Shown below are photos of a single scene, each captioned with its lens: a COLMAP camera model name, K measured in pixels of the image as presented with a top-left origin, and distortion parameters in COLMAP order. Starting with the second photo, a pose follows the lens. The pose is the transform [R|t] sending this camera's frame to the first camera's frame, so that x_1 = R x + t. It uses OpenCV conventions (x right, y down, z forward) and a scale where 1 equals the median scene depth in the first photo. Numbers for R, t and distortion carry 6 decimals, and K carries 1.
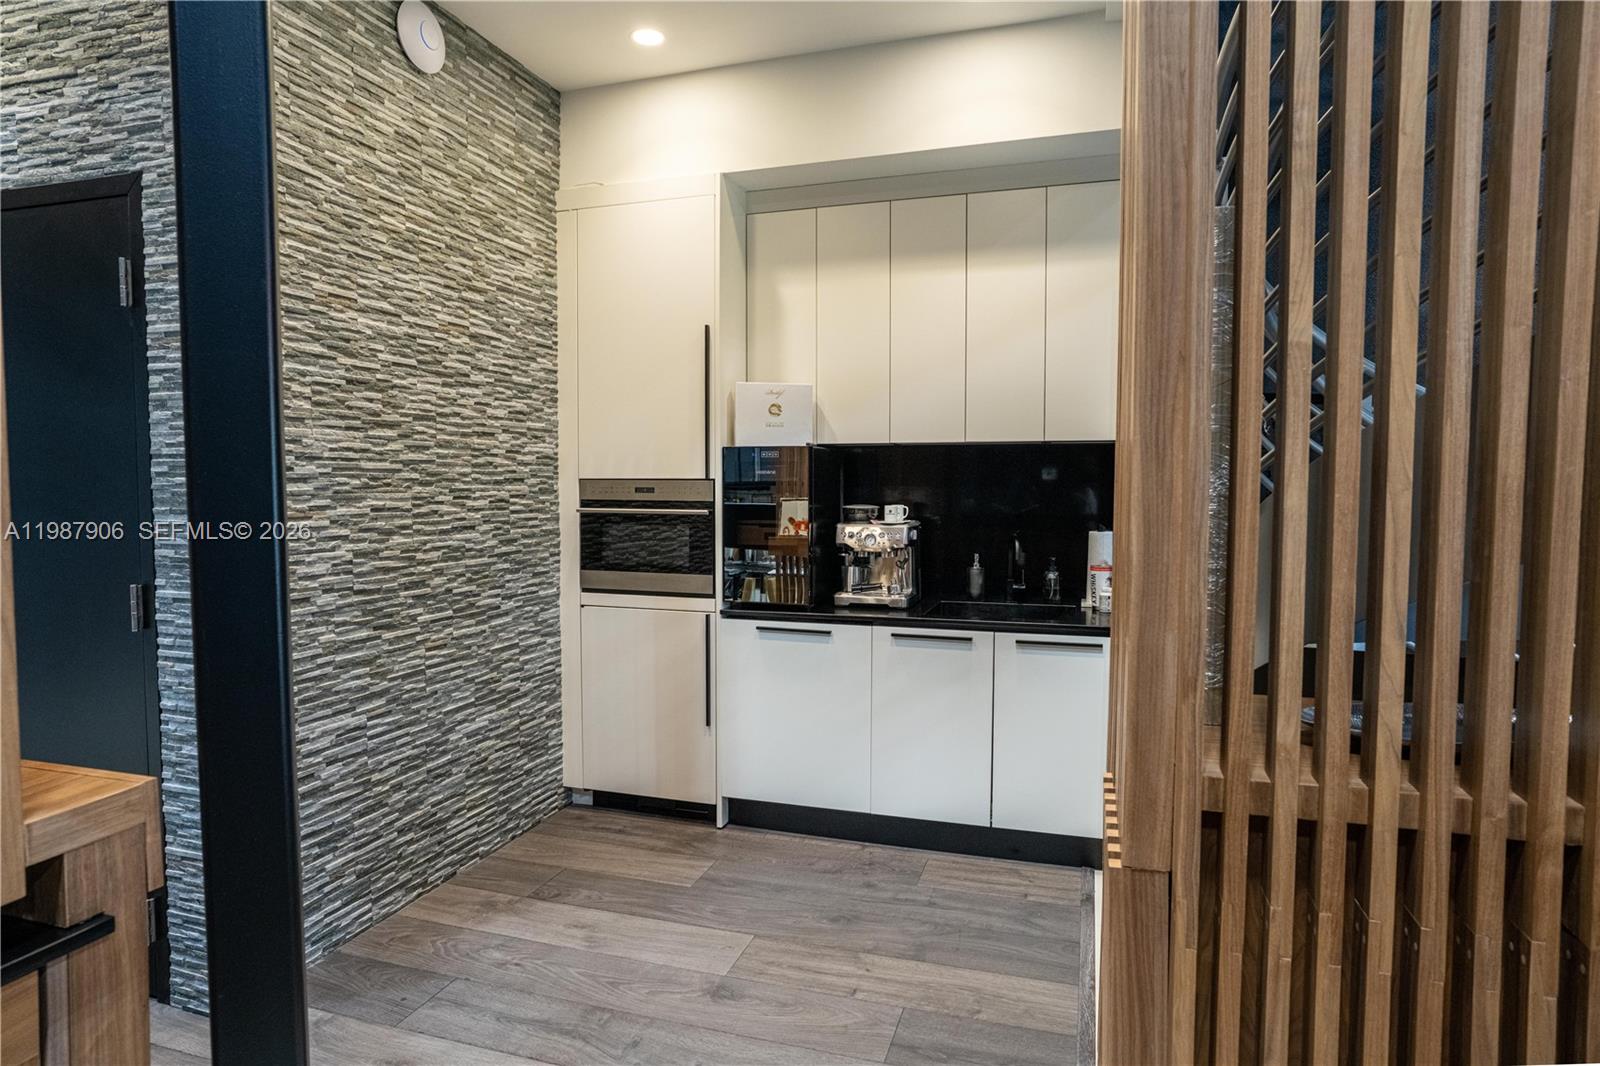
lens RADIAL K [[886.8, 0, 801.8], [0, 886.8, 530.7], [0, 0, 1]] dist [-0.051869, 0.037710]
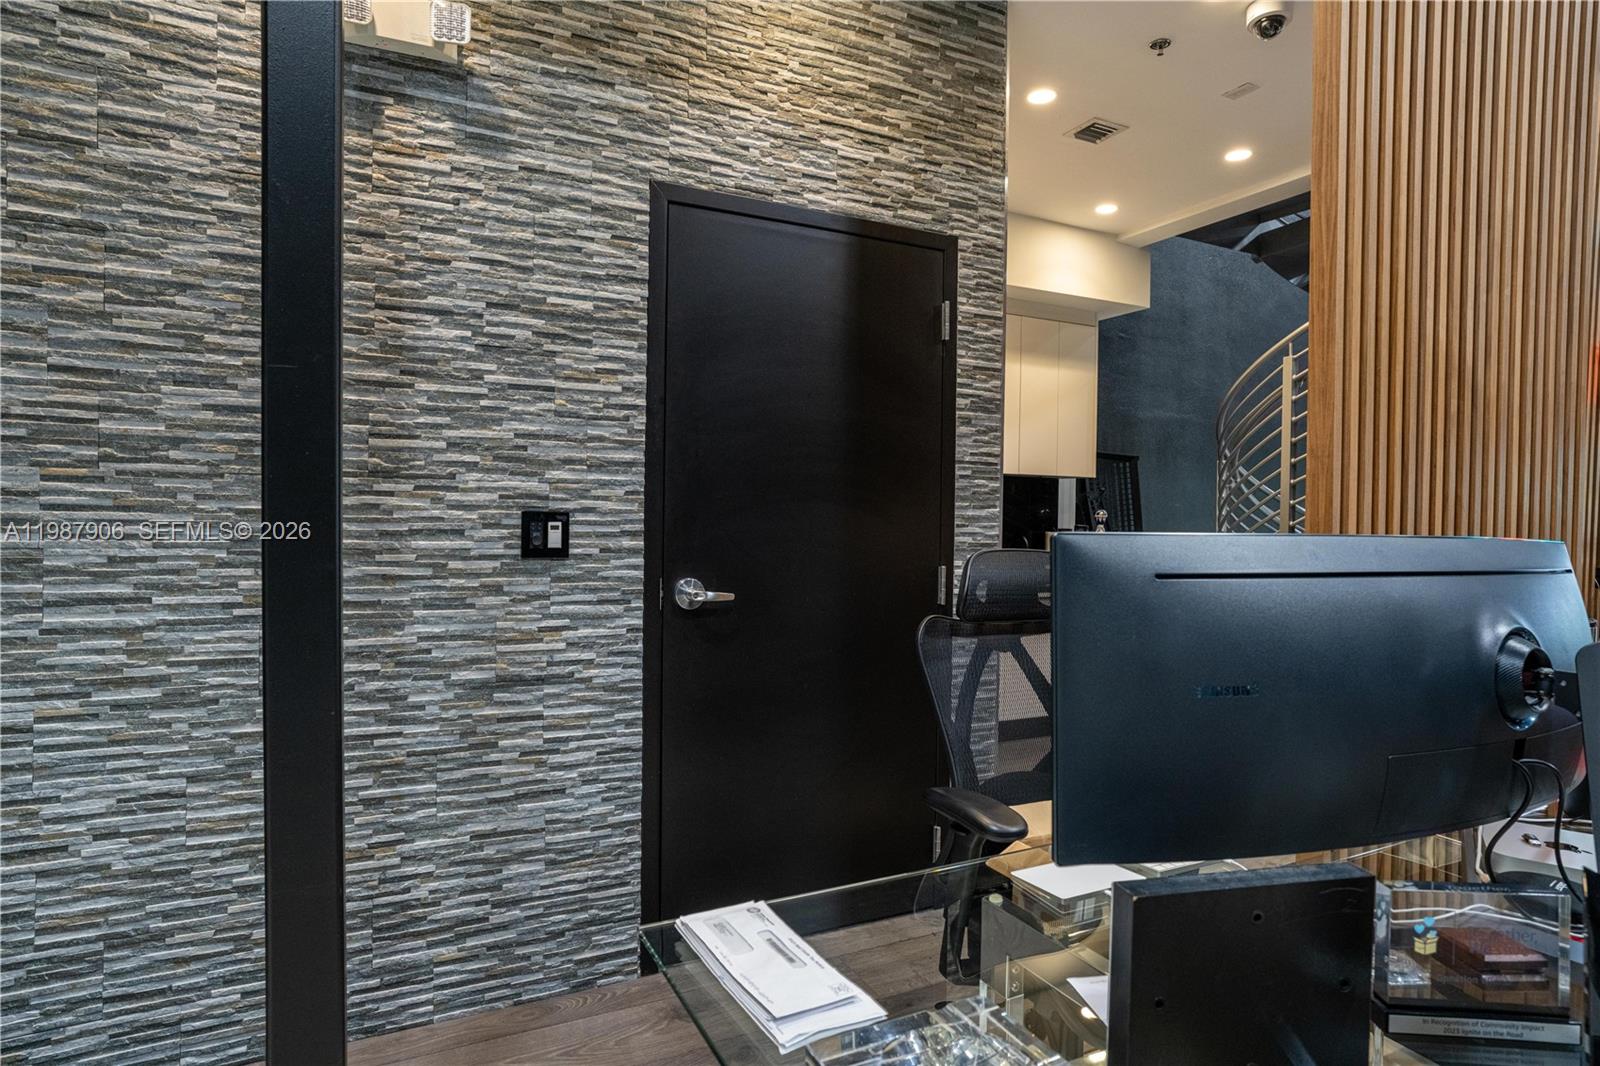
lens RADIAL K [[886.8, 0, 801.8], [0, 886.8, 530.7], [0, 0, 1]] dist [-0.051869, 0.037710]
pose [[0.720943, -0.001566, 0.692992, -1.419748], [0.018777, 0.999674, -0.017276, 0.024371], [-0.692740, 0.025467, 0.720738, 0.193791]]
